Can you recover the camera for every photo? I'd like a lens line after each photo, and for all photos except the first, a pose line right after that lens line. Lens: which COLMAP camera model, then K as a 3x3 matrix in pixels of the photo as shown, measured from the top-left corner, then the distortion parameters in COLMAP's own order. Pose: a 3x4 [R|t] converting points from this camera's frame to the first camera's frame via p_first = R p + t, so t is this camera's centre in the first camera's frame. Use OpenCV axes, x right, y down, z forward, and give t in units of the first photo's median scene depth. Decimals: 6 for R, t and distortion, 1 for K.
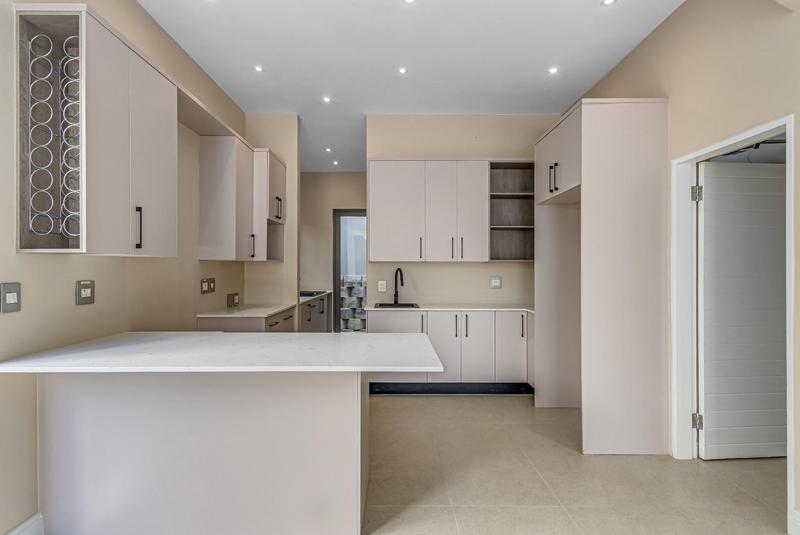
lens RADIAL K [[406.7, 0, 393.8], [0, 406.7, 267.8], [0, 0, 1]] dist [0.017320, 0.000866]
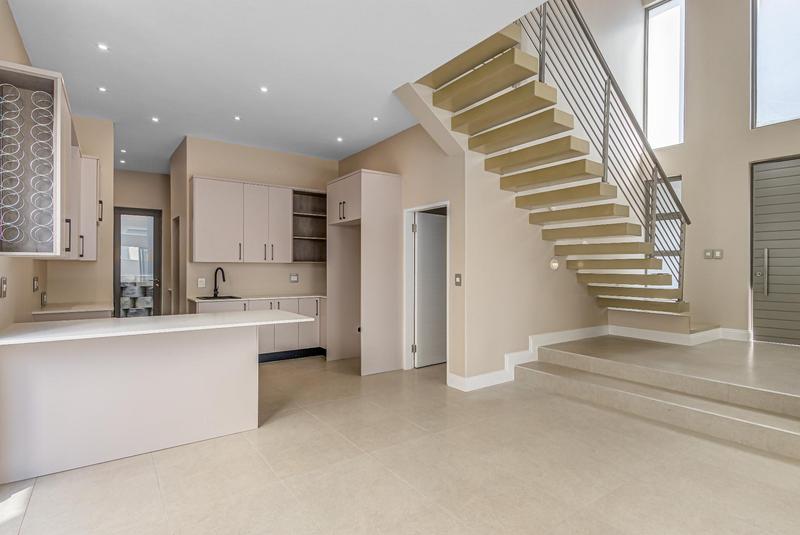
lens RADIAL K [[406.7, 0, 402.1], [0, 406.7, 266.5], [0, 0, 1]] dist [0.017320, 0.000866]
pose [[0.813458, 0.003496, 0.581614, -0.275767], [-0.002321, 0.999993, -0.002764, 0.000216], [-0.581619, 0.000899, 0.813461, -0.340352]]
